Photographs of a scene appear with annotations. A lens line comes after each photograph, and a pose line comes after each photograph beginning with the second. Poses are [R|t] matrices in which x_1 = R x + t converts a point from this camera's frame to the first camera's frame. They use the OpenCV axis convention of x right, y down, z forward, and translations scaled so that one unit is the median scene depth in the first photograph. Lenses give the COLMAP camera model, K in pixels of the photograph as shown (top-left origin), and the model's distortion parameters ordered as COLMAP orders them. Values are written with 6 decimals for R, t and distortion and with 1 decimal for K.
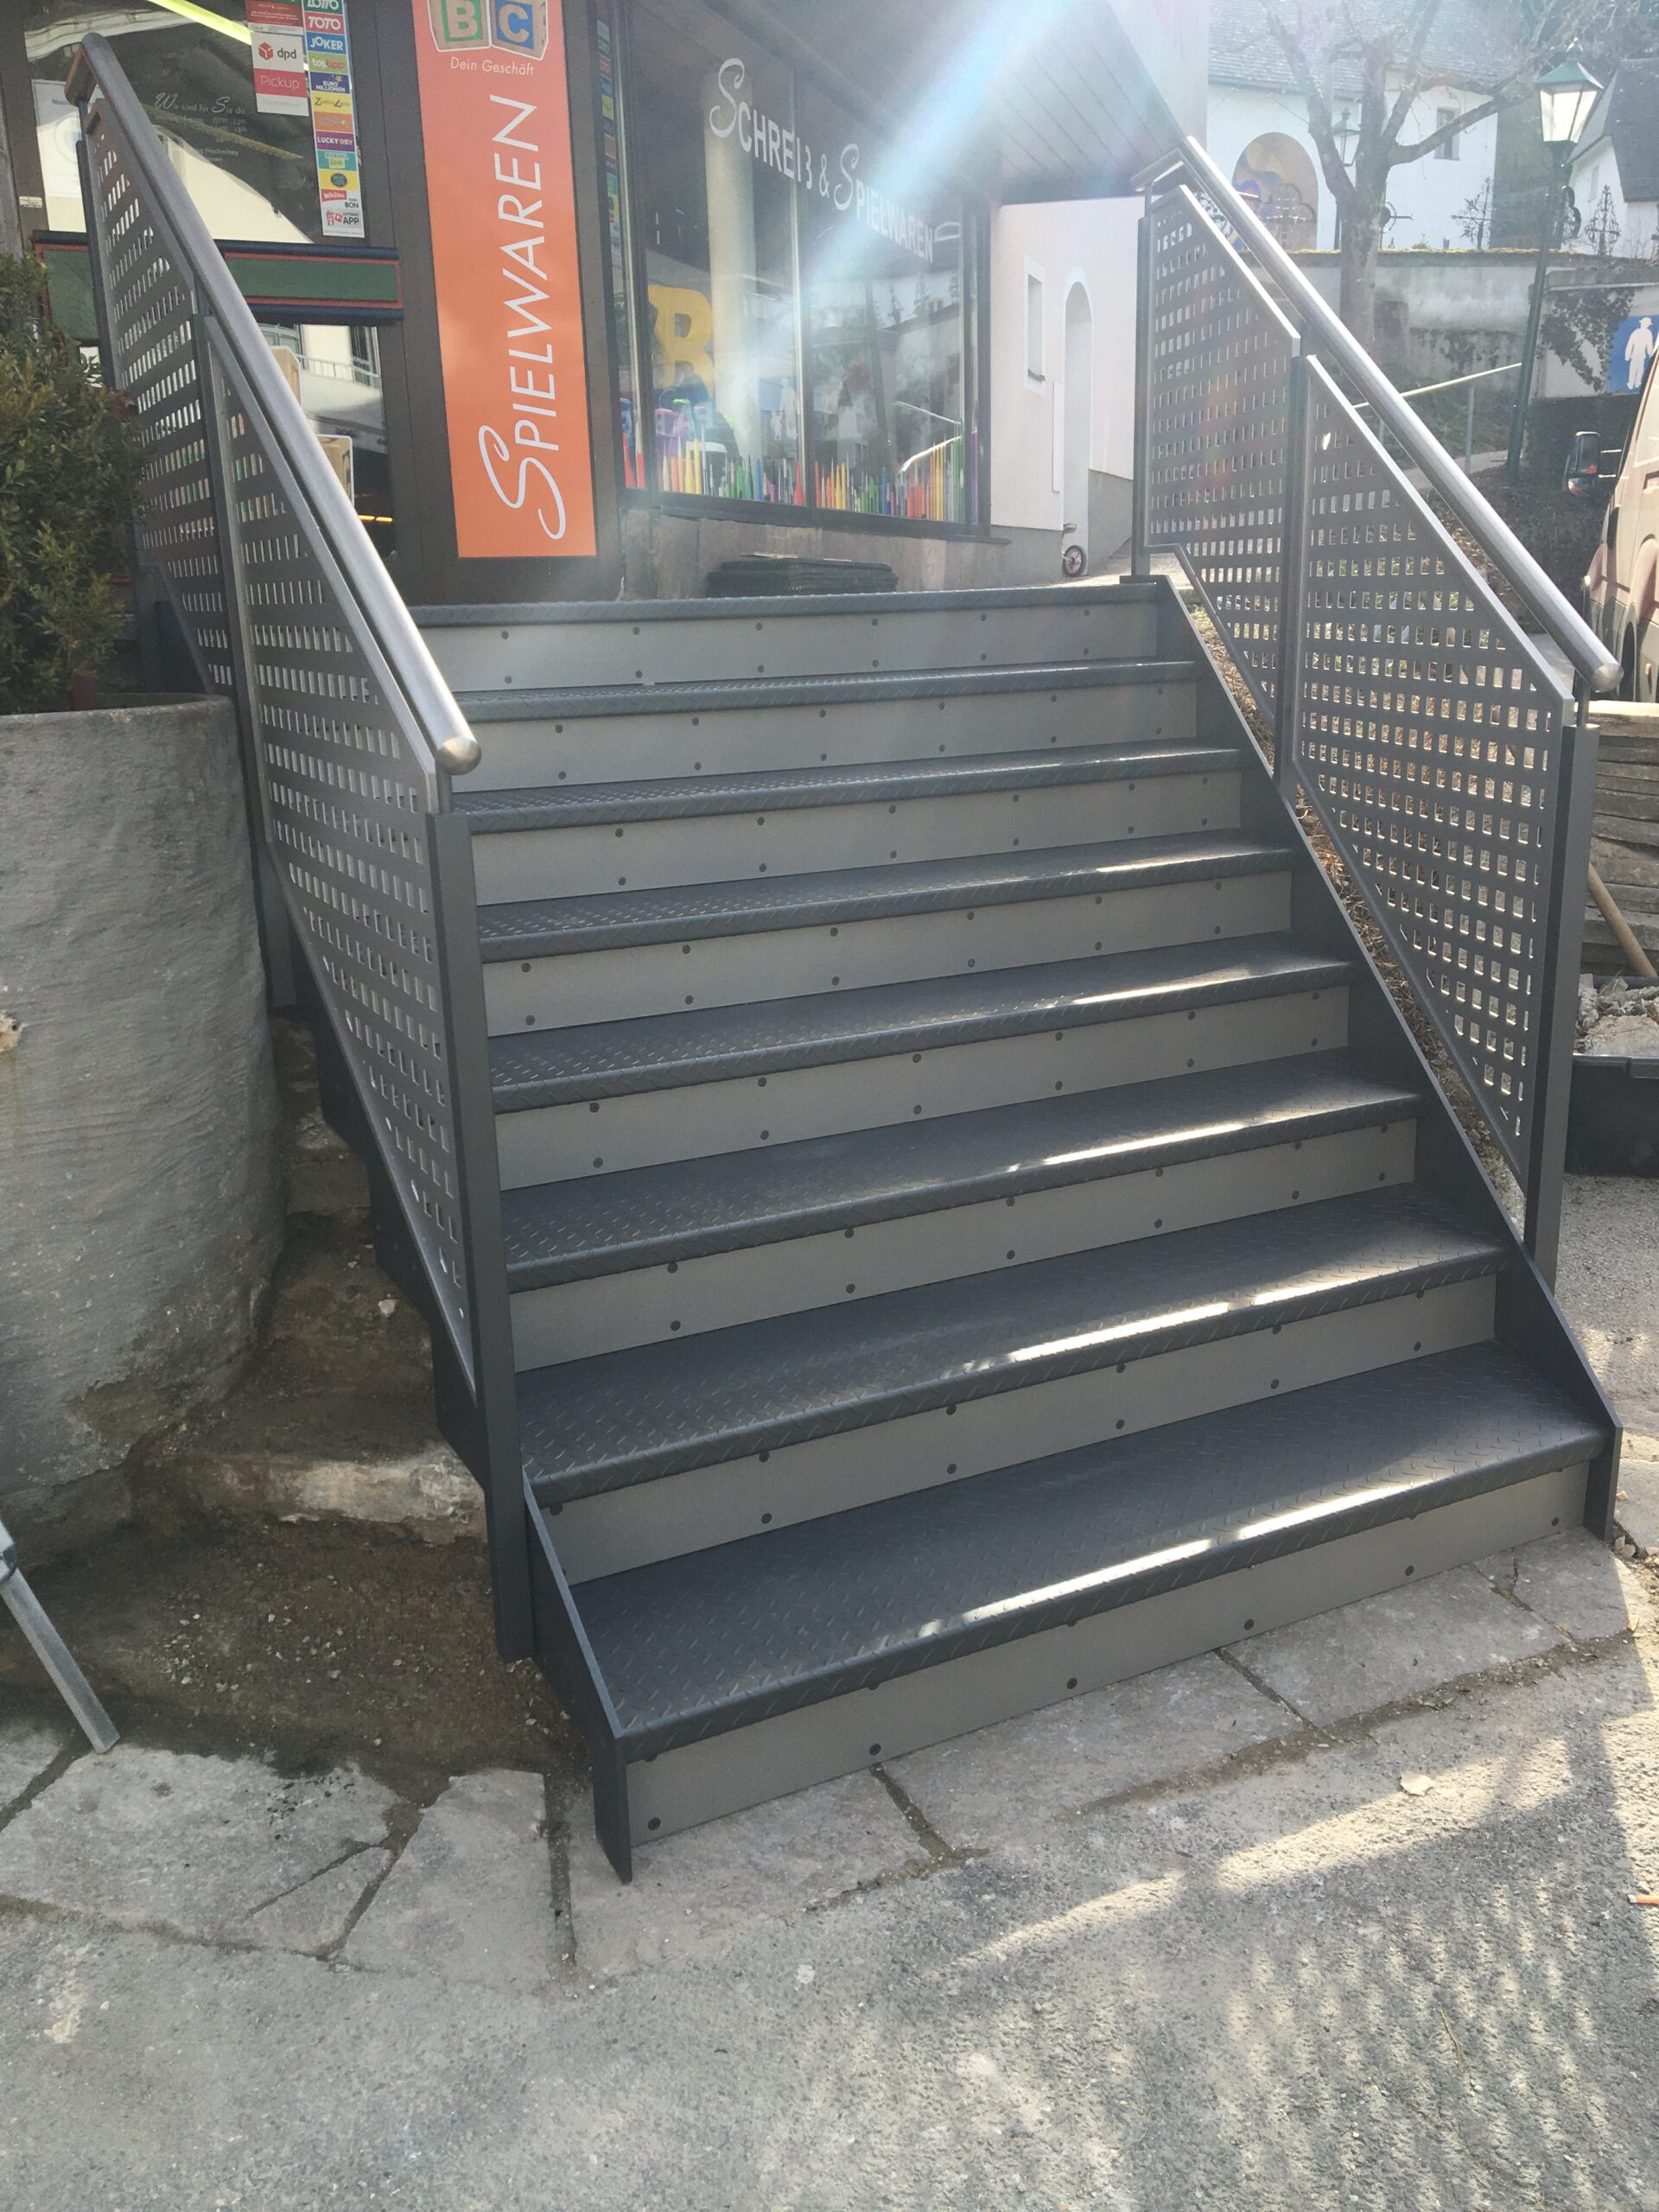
lens RADIAL K [[1833.3, 0, 829.5], [0, 1833.3, 1106.0], [0, 0, 1]] dist [0.052392, -0.064666]
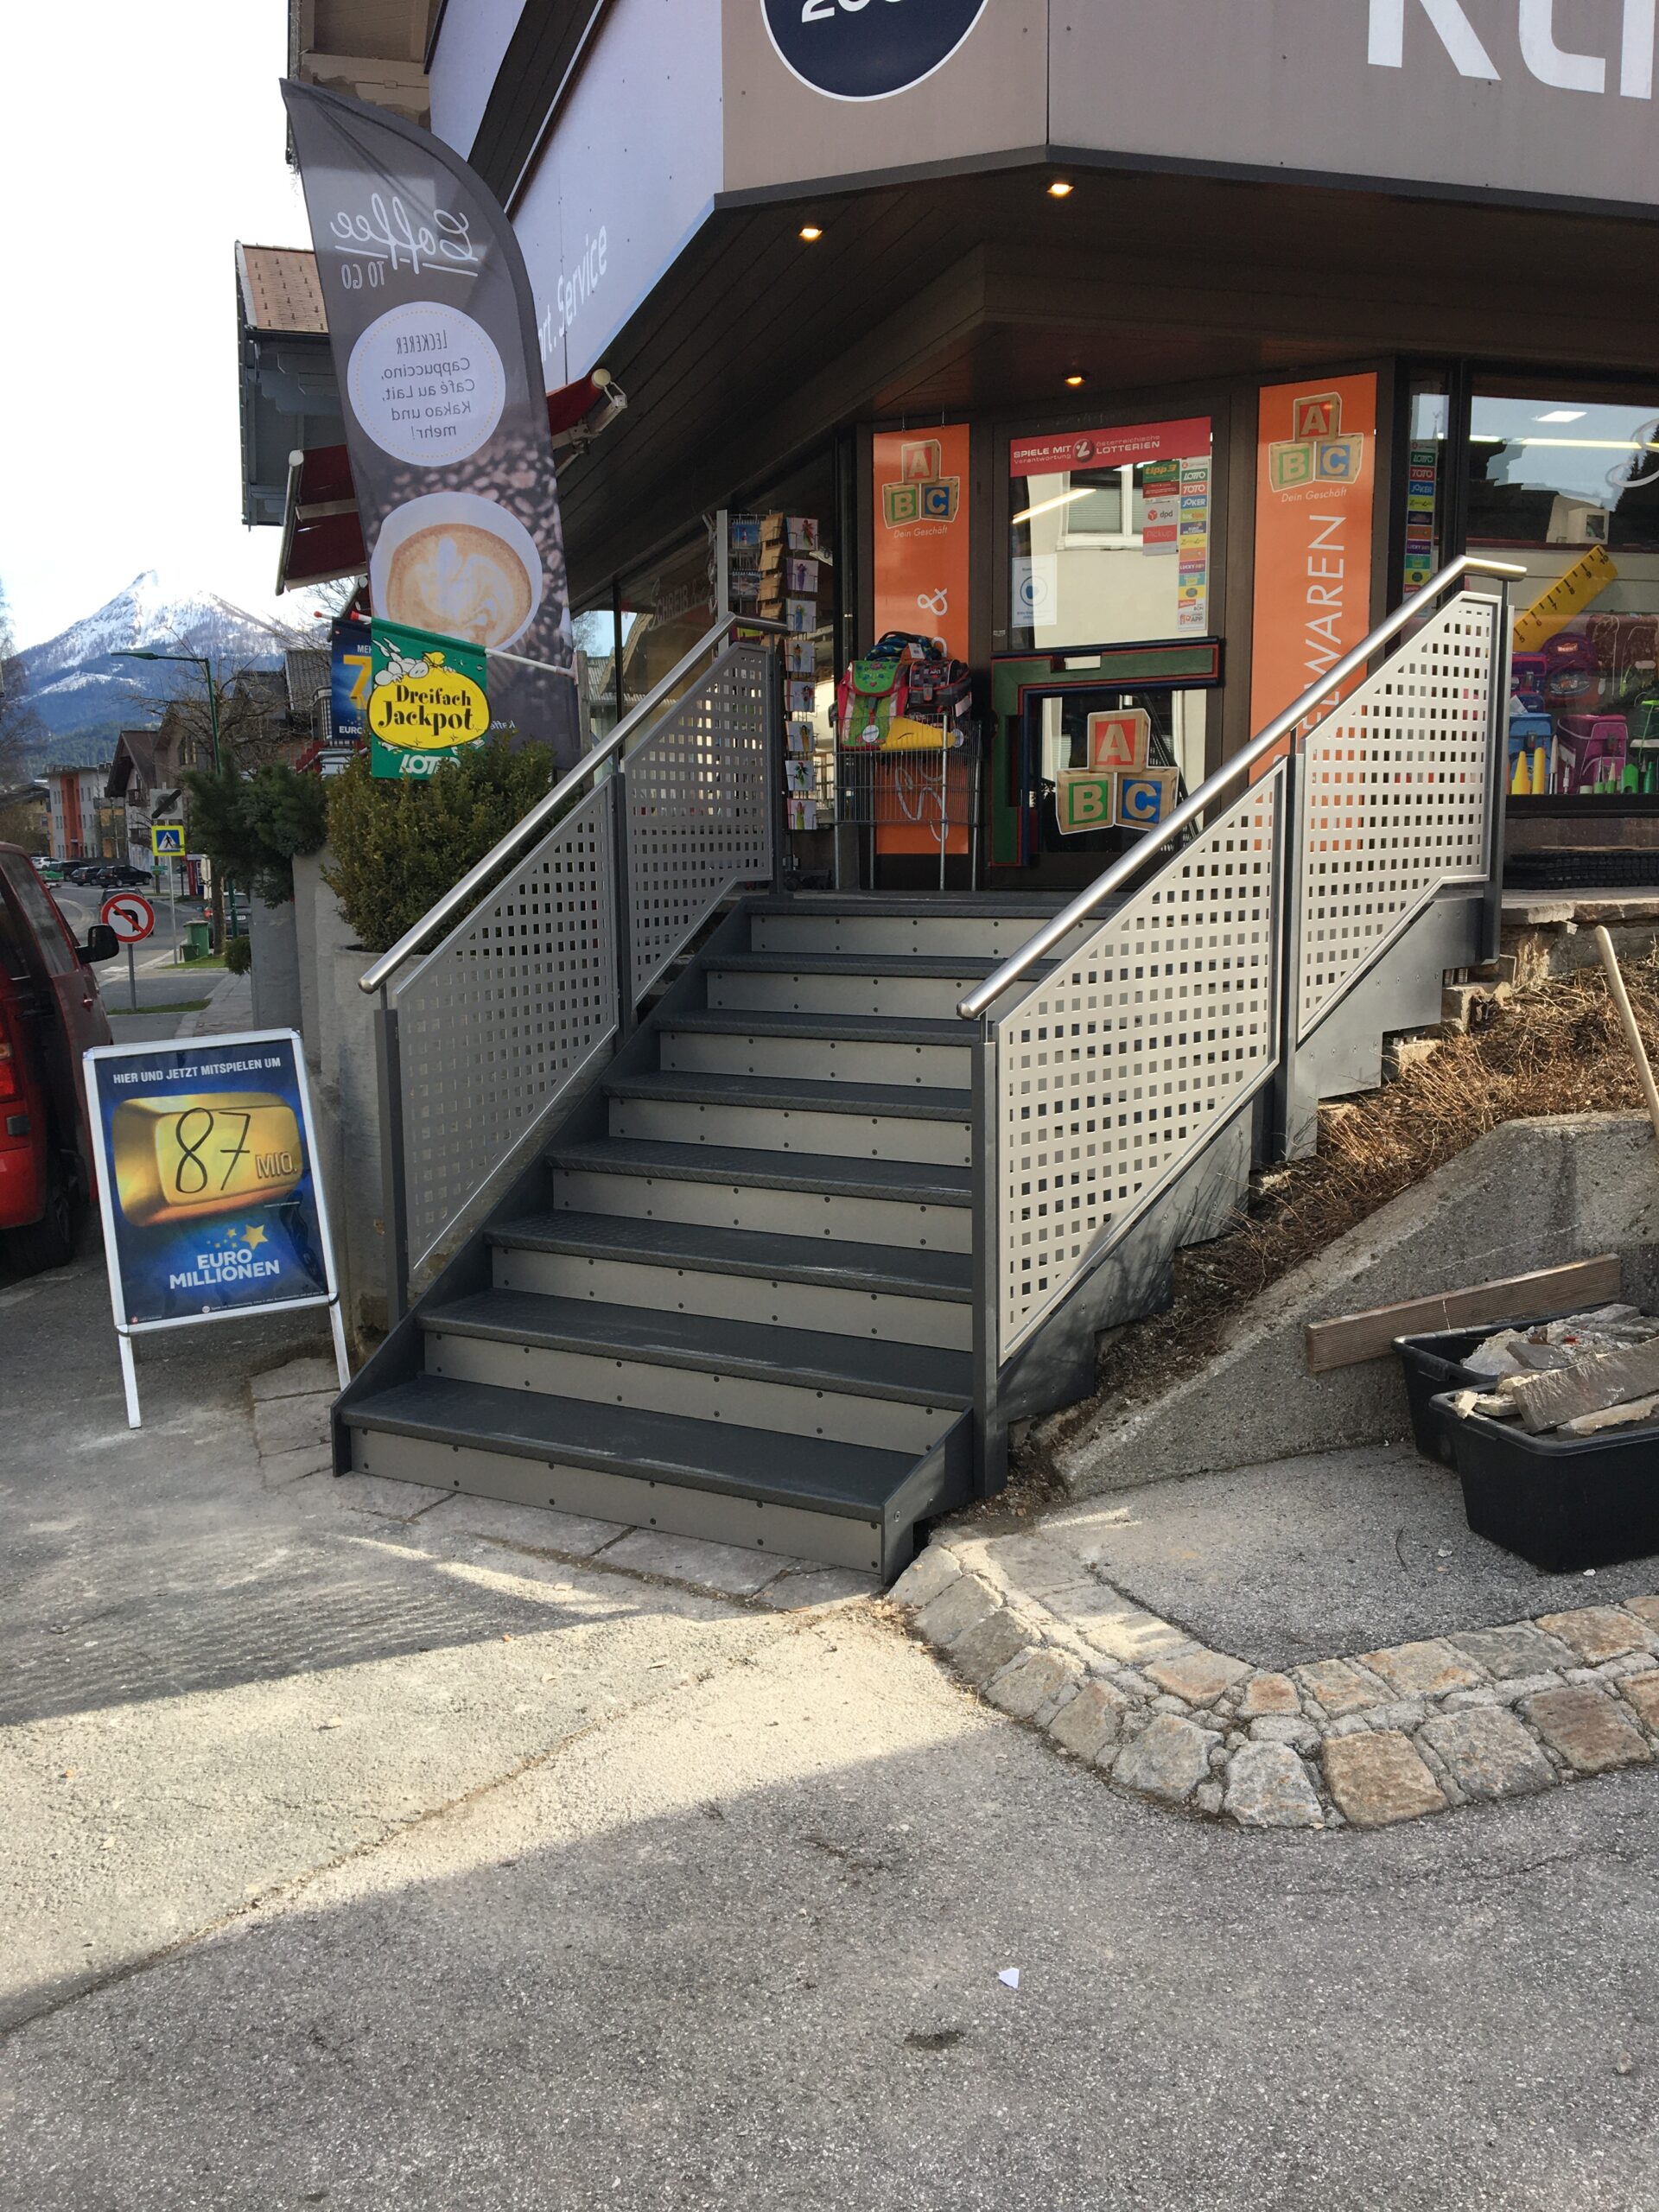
lens RADIAL K [[1774.7, 0, 833.4], [0, 1774.7, 1108.0], [0, 0, 1]] dist [0.111495, -0.171308]
pose [[0.591740, 0.148067, -0.792414, 1.693434], [-0.226478, 0.973931, 0.012860, -0.166767], [0.773661, 0.171855, 0.609848, 0.040489]]
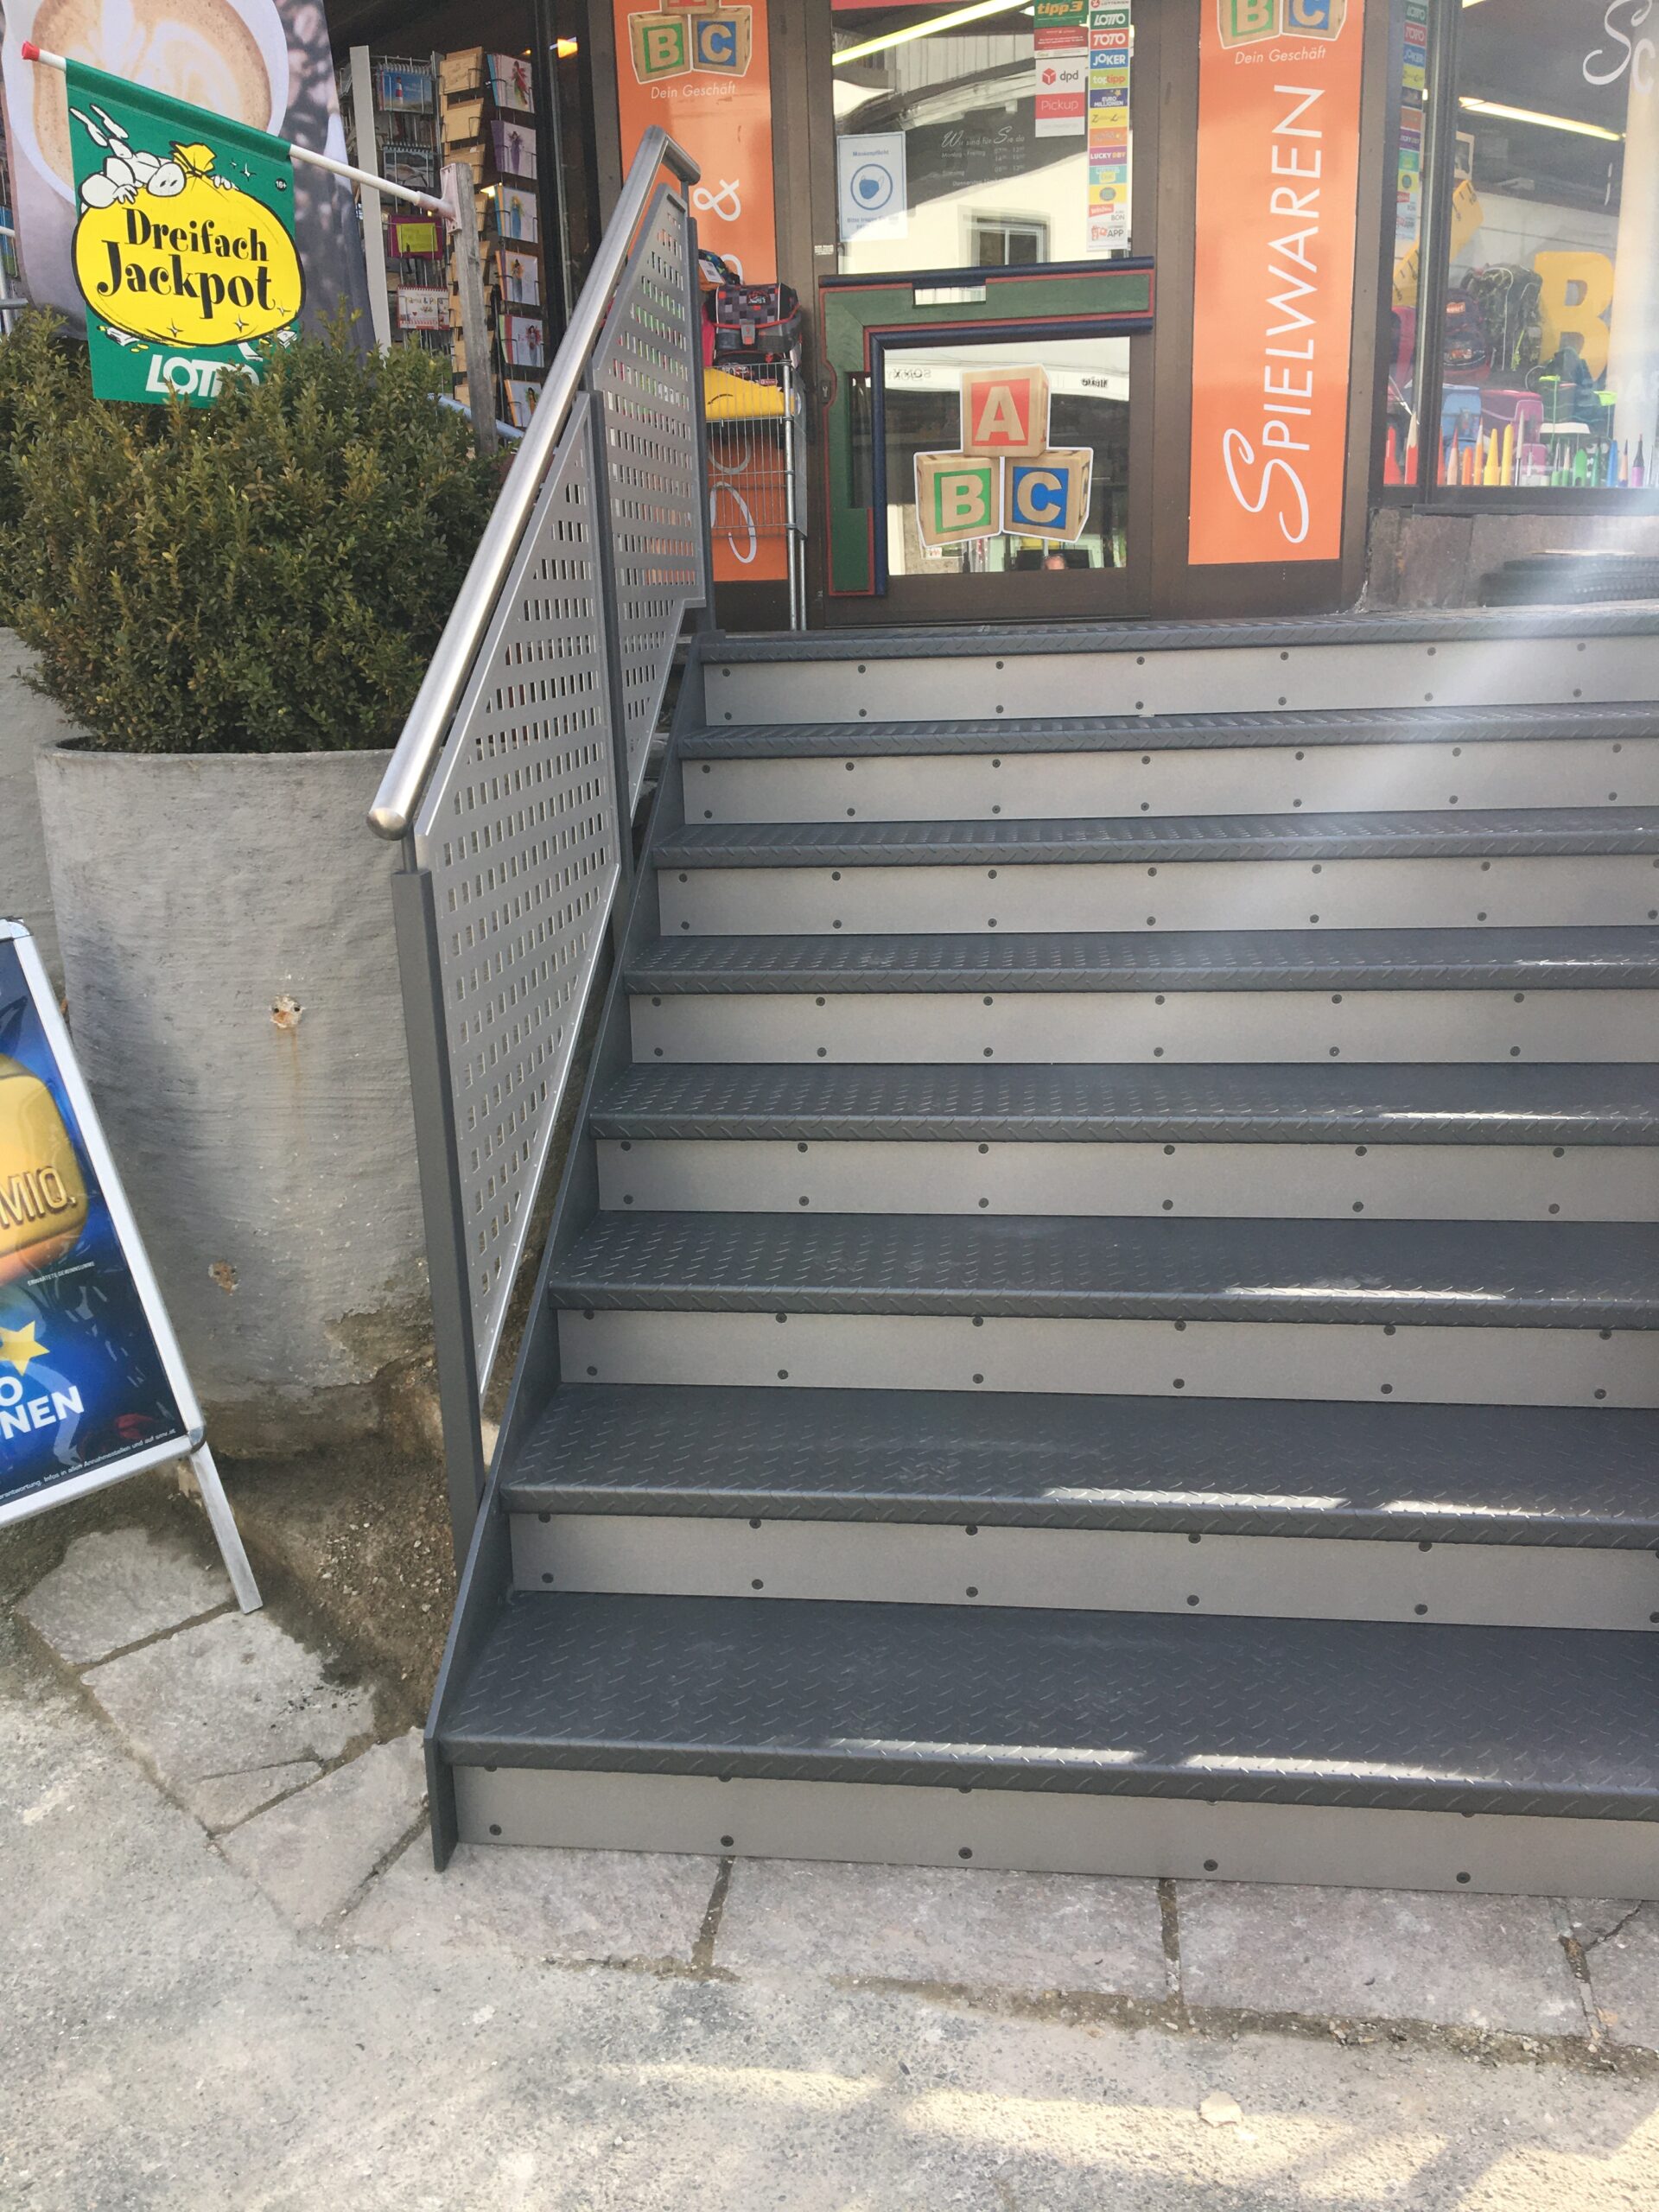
lens RADIAL K [[1833.3, 0, 829.5], [0, 1833.3, 1106.0], [0, 0, 1]] dist [0.052392, -0.064666]
pose [[0.838071, 0.152414, -0.523839, 0.505143], [-0.142995, 0.987982, 0.058687, -0.102880], [0.526488, 0.025723, 0.849793, 0.165346]]
